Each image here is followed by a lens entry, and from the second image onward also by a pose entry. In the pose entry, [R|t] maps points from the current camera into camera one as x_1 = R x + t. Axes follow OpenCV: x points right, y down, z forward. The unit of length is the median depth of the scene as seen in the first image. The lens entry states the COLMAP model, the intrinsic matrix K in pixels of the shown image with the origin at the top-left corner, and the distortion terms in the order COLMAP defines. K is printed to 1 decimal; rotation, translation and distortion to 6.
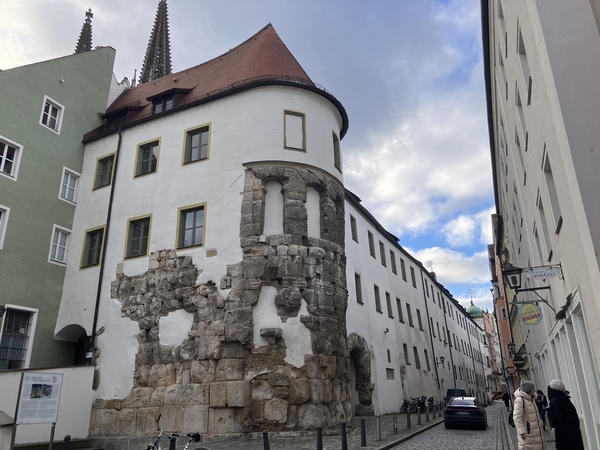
lens RADIAL K [[491.2, 0, 300.0], [0, 491.2, 225.0], [0, 0, 1]] dist [0.094925, -0.211317]
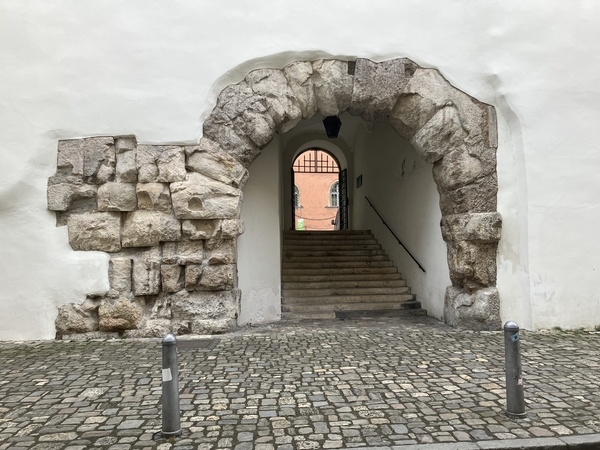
lens RADIAL K [[446.4, 0, 321.9], [0, 446.4, 220.2], [0, 0, 1]] dist [0.047030, -0.057506]
pose [[0.436257, -0.071849, -0.896949, 0.524036], [0.311721, 0.947150, 0.075744, 0.453199], [0.844103, -0.312641, 0.435597, 1.340103]]
